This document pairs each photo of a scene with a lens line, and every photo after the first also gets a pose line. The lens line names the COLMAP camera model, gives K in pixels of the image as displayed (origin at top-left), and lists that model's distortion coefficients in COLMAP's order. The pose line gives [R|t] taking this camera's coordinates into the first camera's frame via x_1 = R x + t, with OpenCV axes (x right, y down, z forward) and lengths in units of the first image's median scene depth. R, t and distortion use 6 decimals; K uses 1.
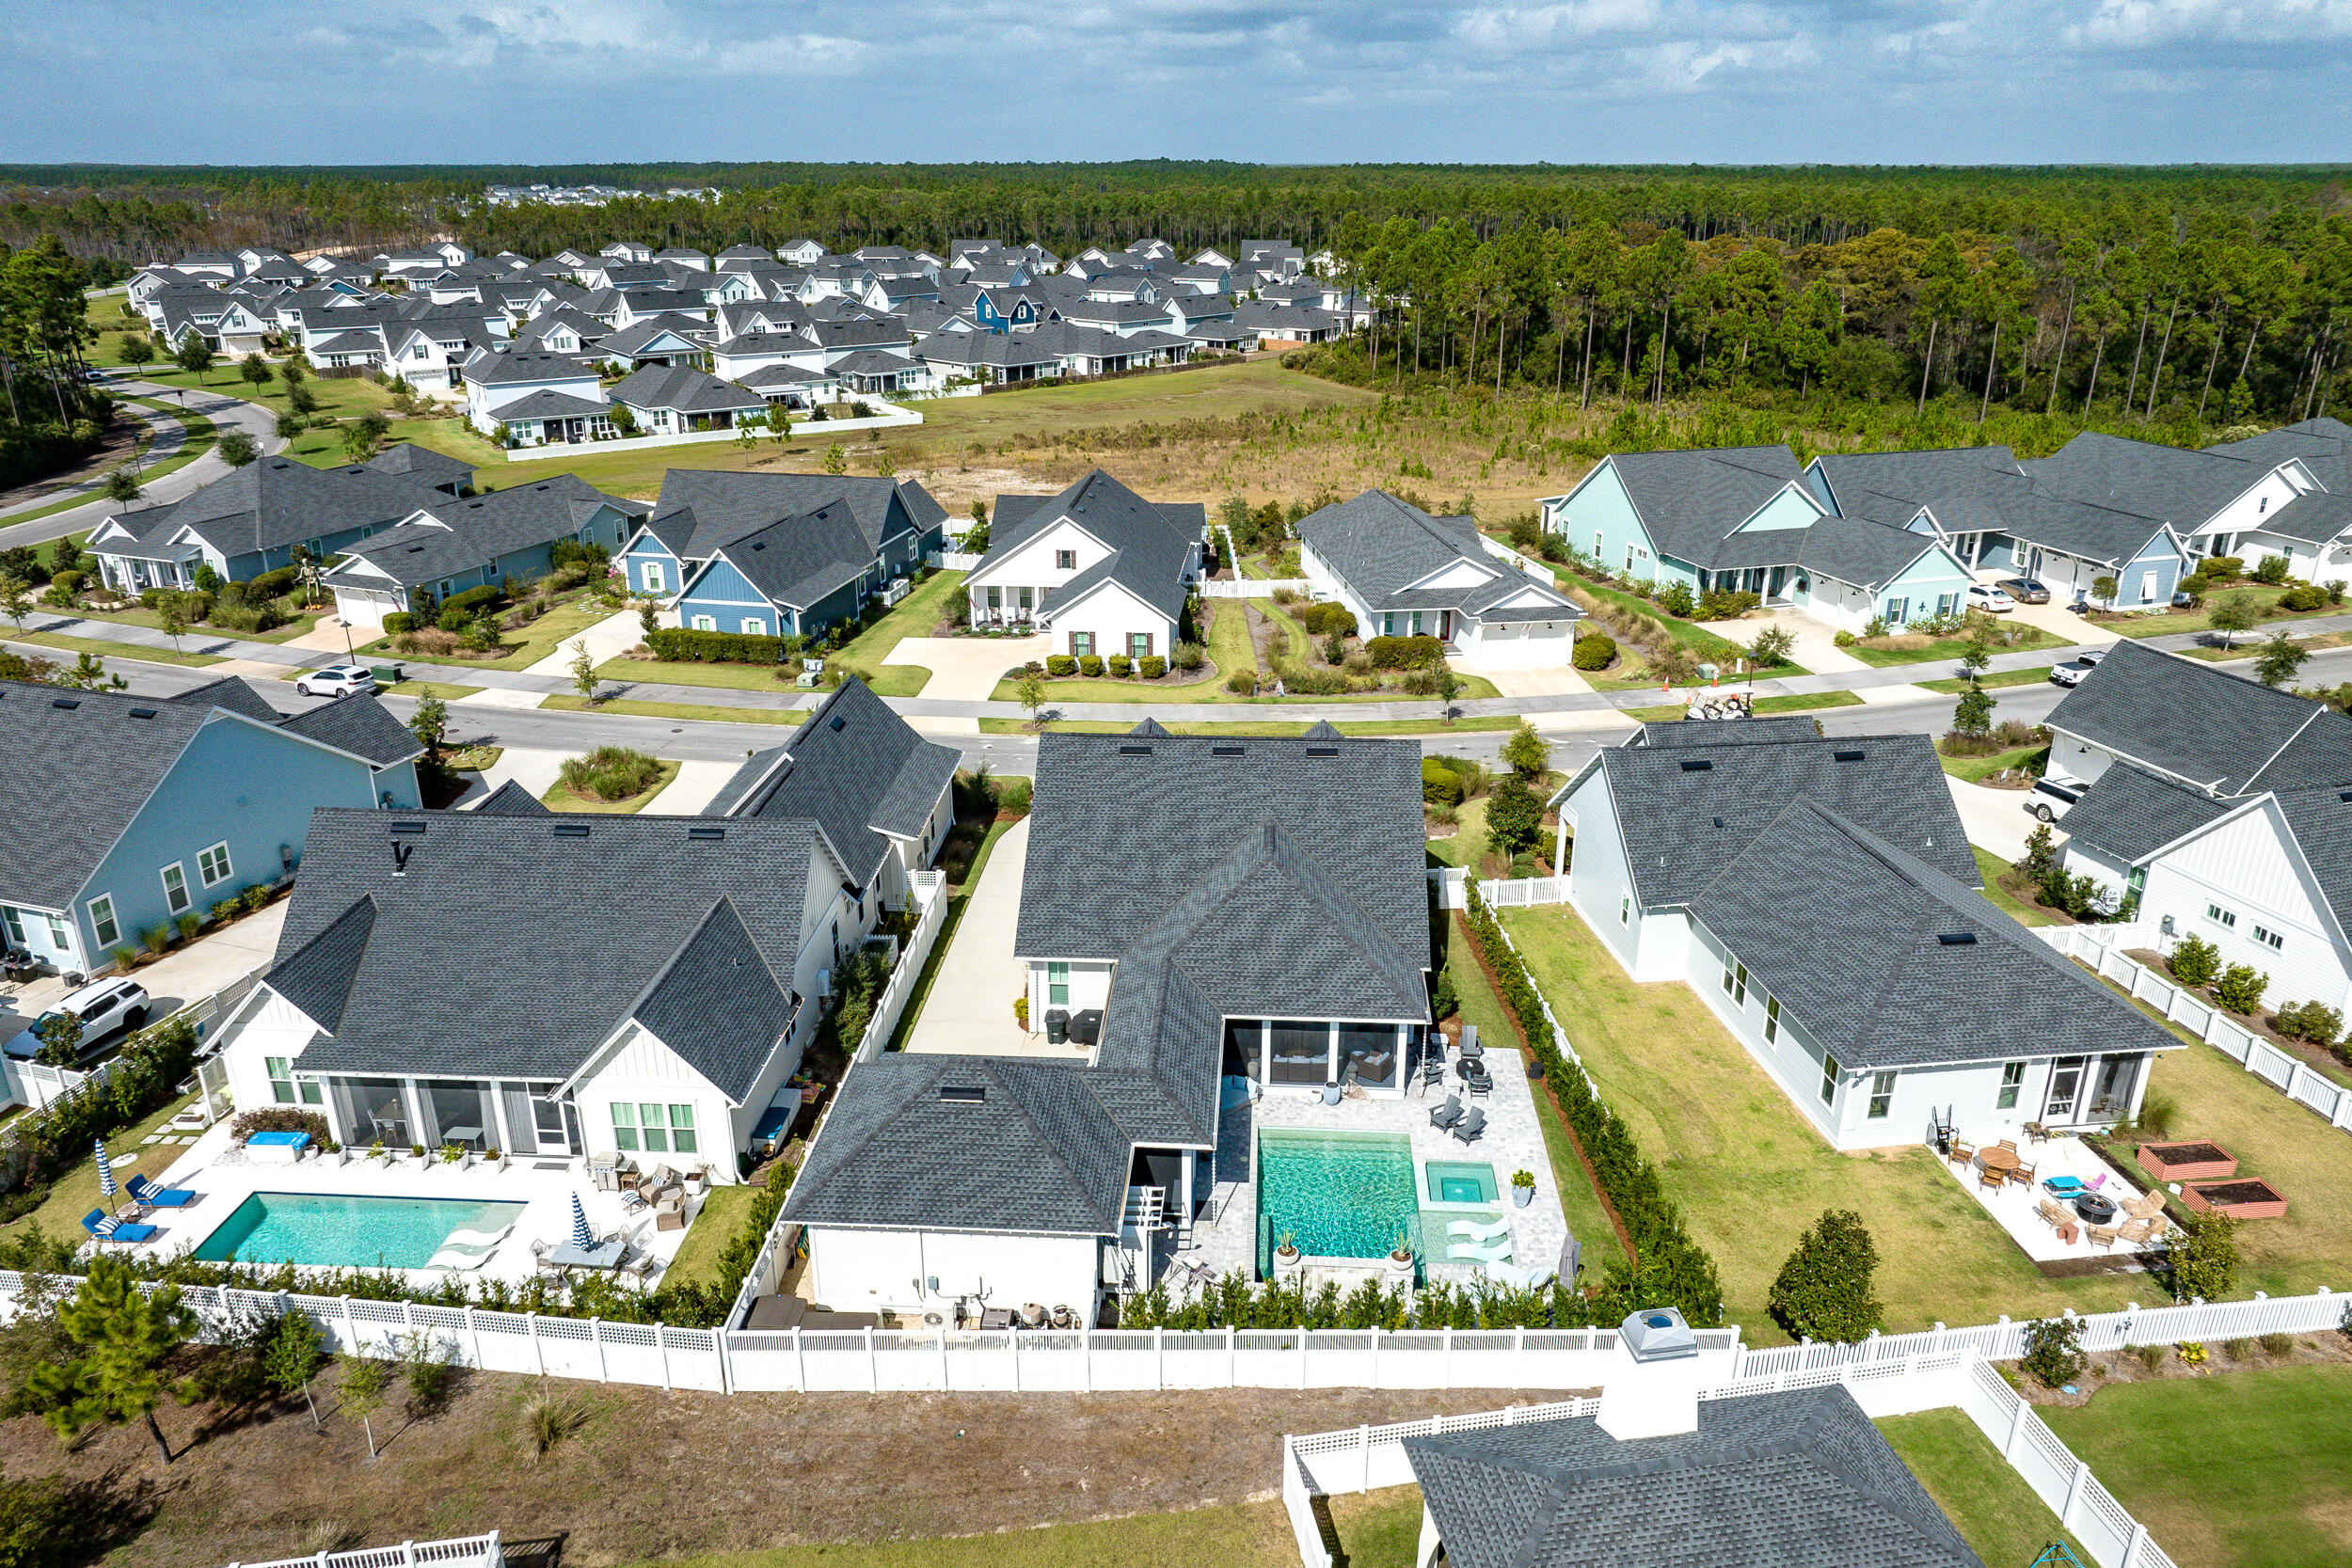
lens RADIAL K [[1635.6, 0, 1176.0], [0, 1635.6, 784.0], [0, 0, 1]] dist [-0.009180, 0.003550]
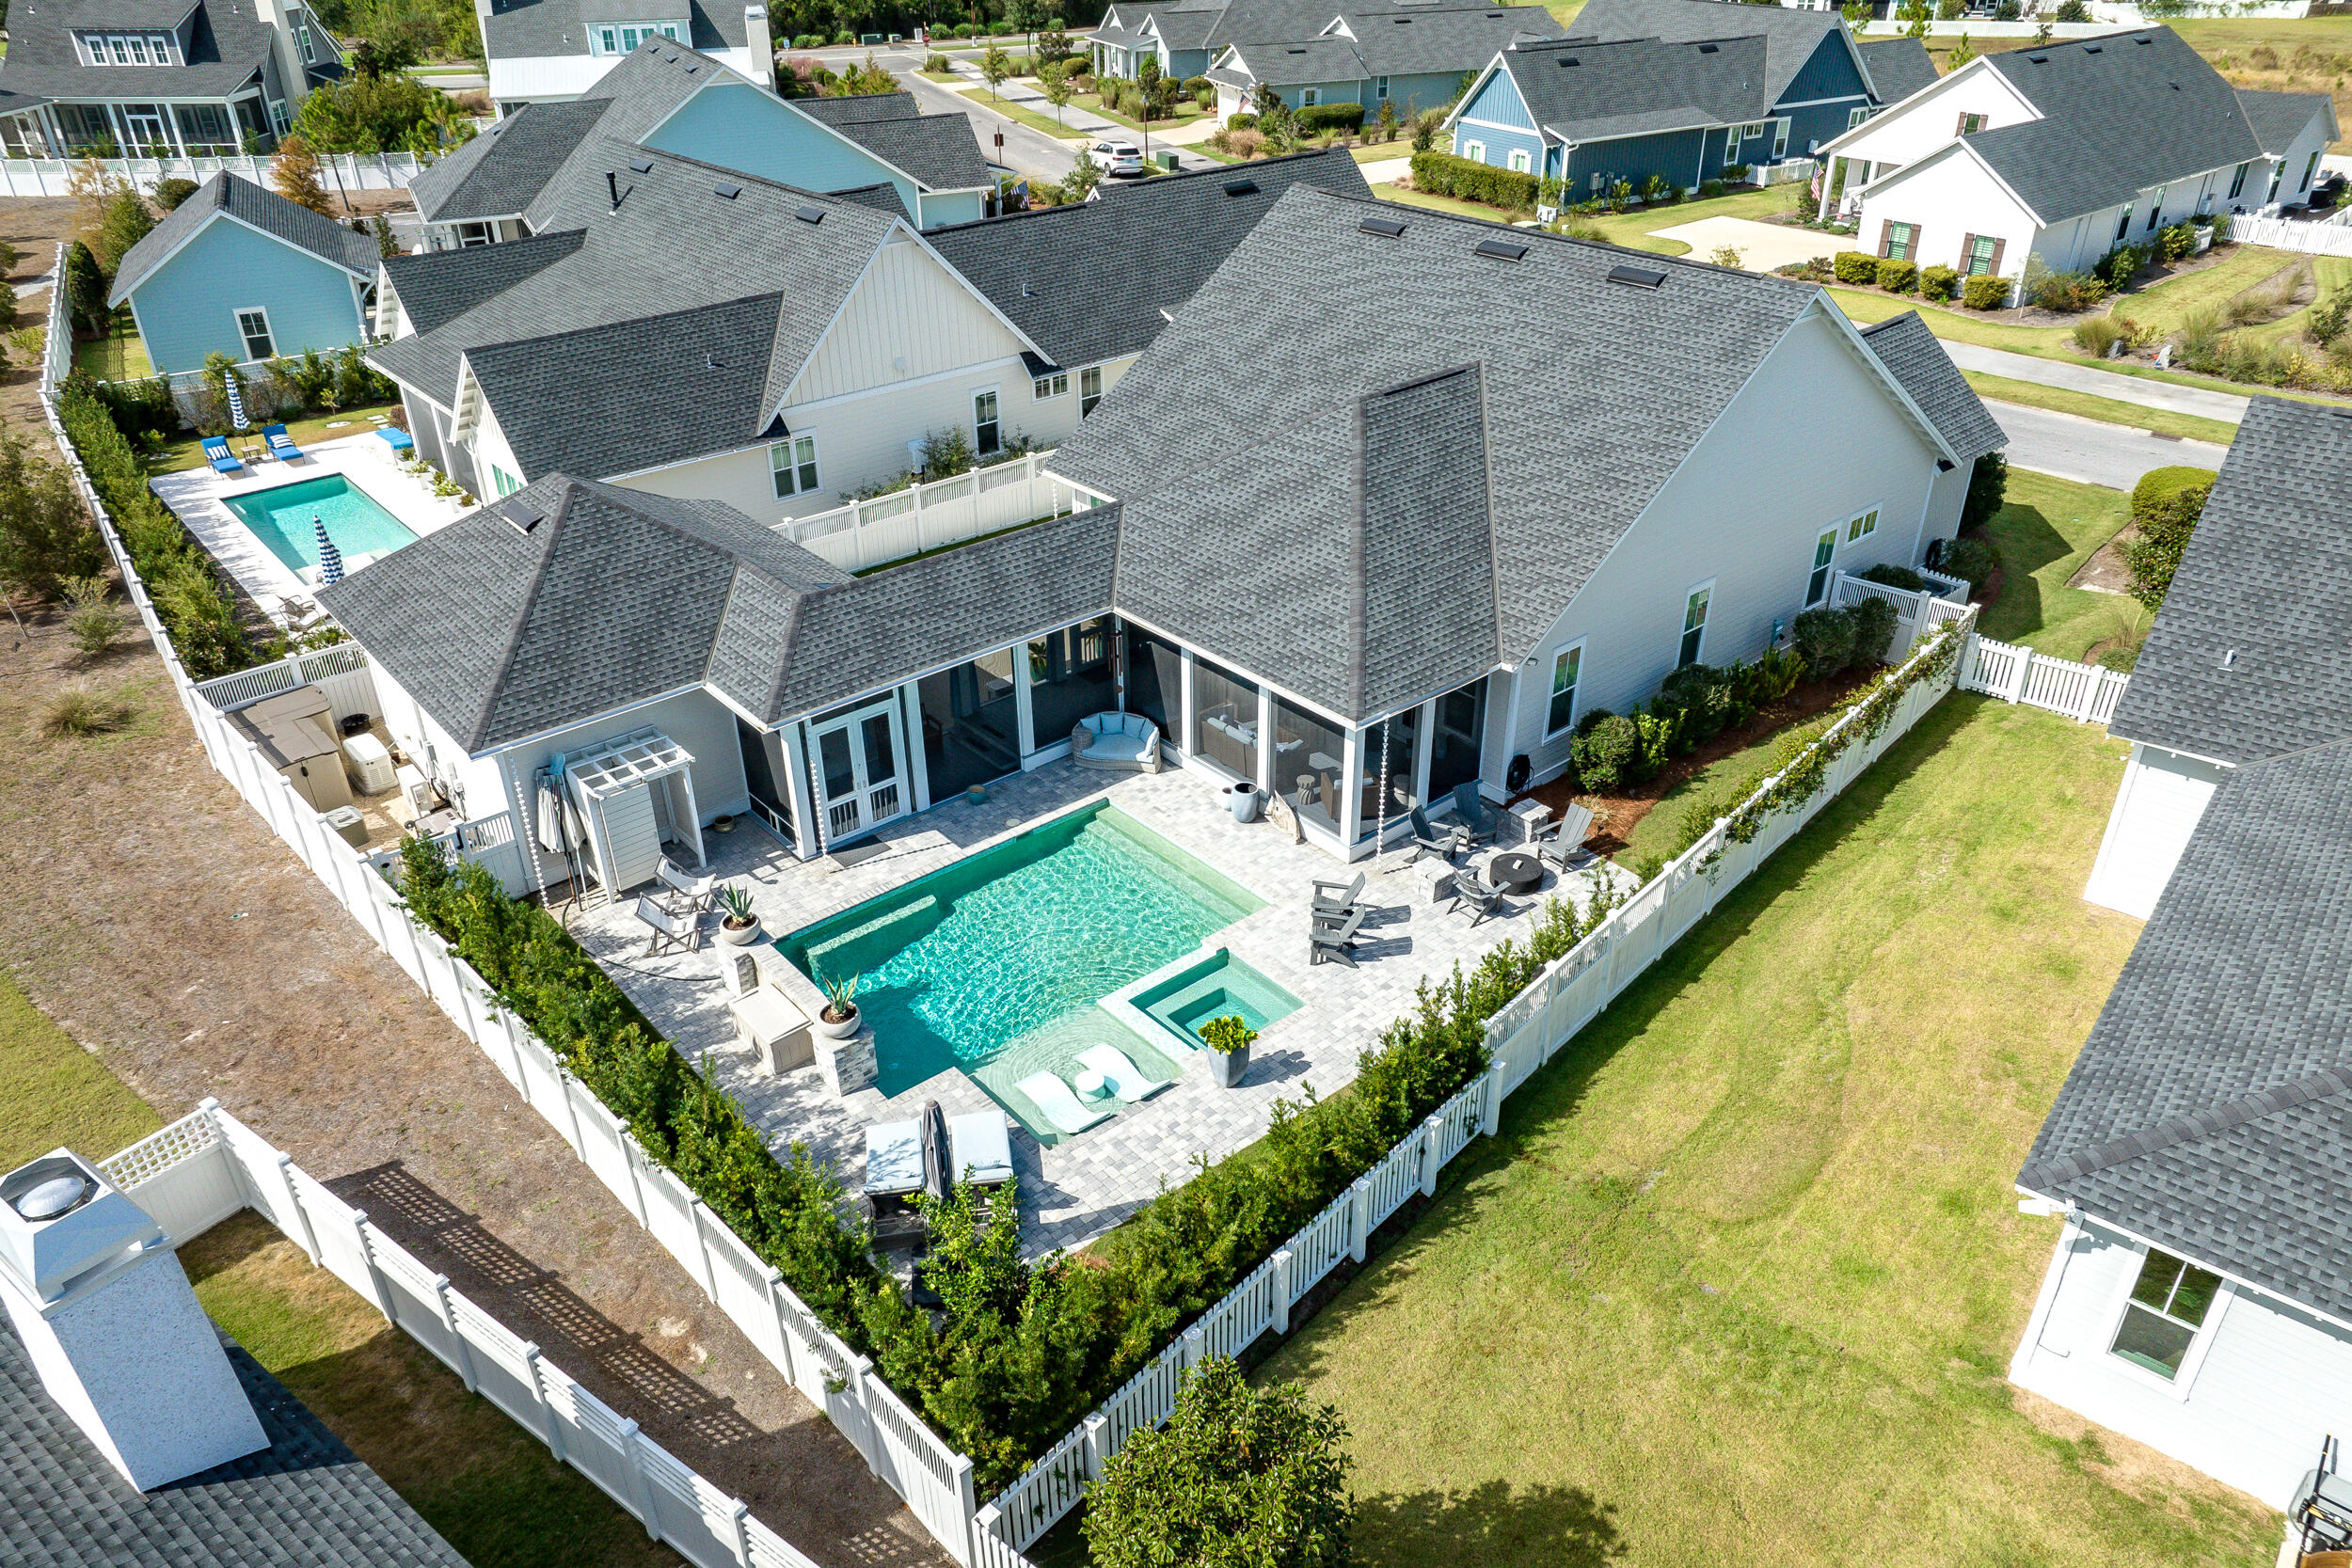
lens RADIAL K [[1641.7, 0, 1176.0], [0, 1641.7, 784.0], [0, 0, 1]] dist [-0.003358, -0.000068]
pose [[0.696494, 0.357796, -0.621995, 0.221127], [-0.247970, 0.933428, 0.259273, 0.019888], [0.673355, -0.026346, 0.738850, 0.281693]]
